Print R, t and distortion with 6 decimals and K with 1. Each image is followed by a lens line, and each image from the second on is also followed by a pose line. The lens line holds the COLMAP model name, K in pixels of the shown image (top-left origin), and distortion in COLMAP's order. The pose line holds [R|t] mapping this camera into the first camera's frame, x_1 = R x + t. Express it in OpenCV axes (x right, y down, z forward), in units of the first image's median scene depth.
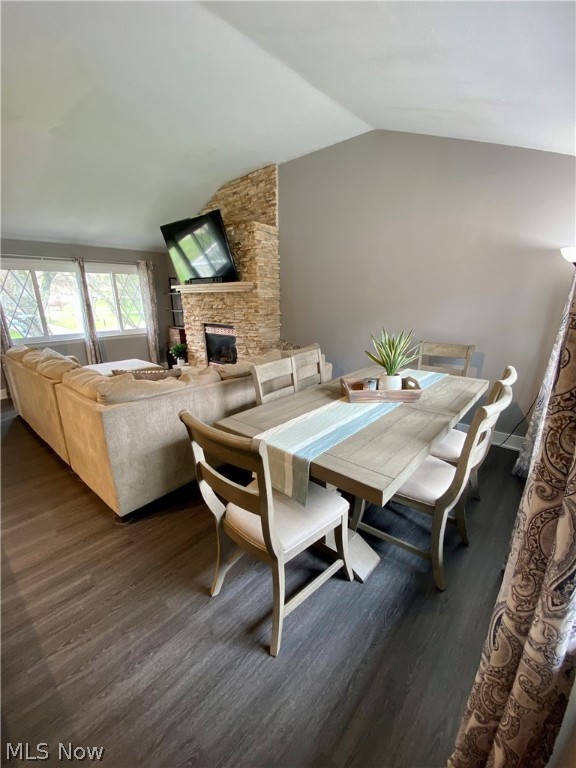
lens RADIAL K [[308.7, 0, 288.0], [0, 308.7, 384.0], [0, 0, 1]] dist [0.002479, 0.000007]
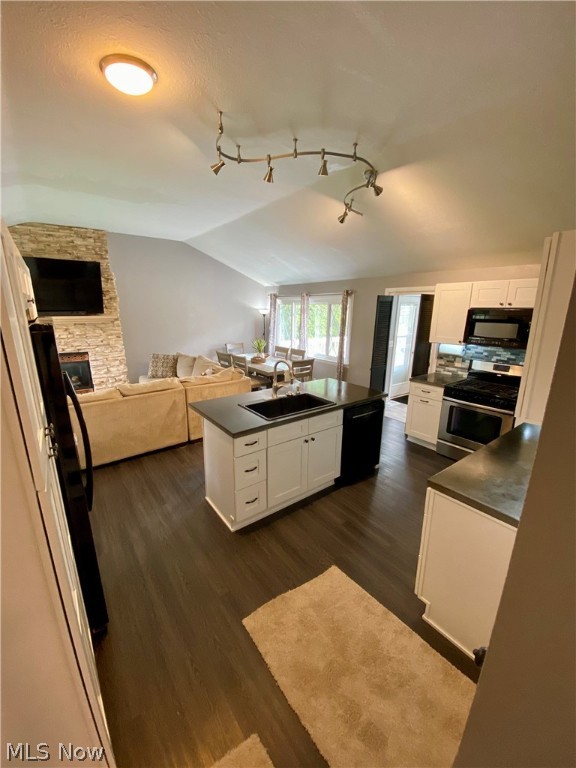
lens RADIAL K [[306.4, 0, 288.0], [0, 306.4, 384.0], [0, 0, 1]] dist [-0.028072, -0.000088]
pose [[0.203948, -0.224066, 0.952995, -1.076281], [0.248149, 0.953496, 0.171078, -0.077056], [-0.947010, 0.201593, 0.250065, 0.032477]]
